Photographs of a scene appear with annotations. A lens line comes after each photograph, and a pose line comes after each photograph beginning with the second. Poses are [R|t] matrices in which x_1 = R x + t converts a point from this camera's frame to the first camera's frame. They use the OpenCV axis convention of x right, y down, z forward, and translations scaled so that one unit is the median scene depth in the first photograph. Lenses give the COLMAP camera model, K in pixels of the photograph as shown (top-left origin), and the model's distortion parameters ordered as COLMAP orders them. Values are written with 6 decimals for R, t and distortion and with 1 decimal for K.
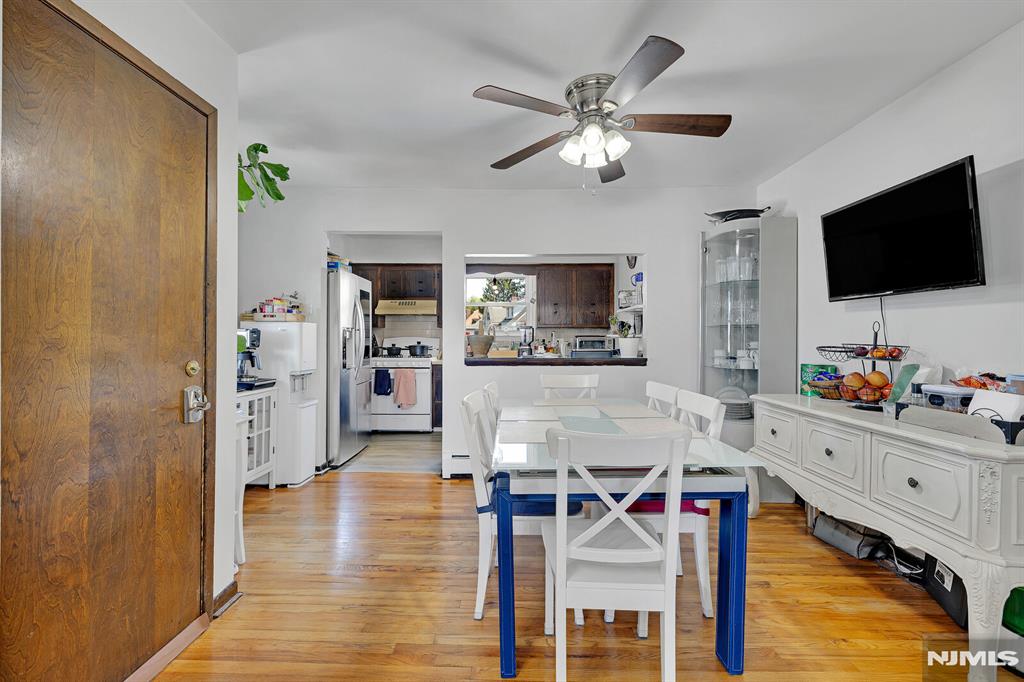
lens RADIAL K [[435.6, 0, 509.9], [0, 435.6, 337.6], [0, 0, 1]] dist [0.000397, 0.001378]
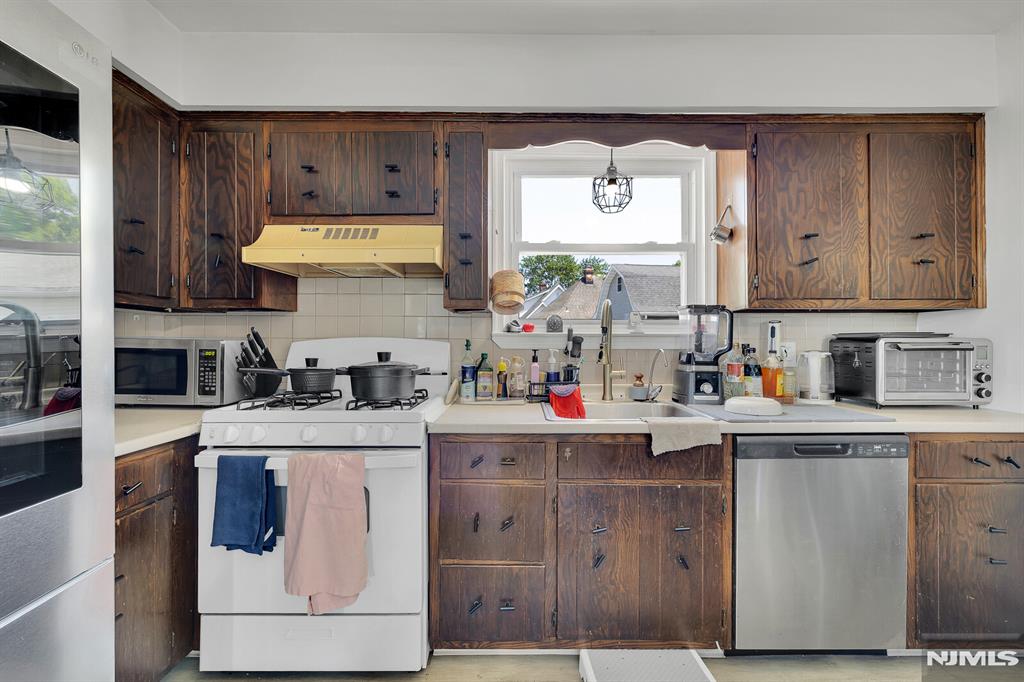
lens RADIAL K [[435.6, 0, 512.0], [0, 435.6, 341.3], [0, 0, 1]] dist [0.000397, 0.001378]
pose [[0.999939, 0.001224, 0.010980, -0.127127], [-0.001216, 0.999999, -0.000723, 0.002010], [-0.010980, 0.000709, 0.999939, 0.714402]]
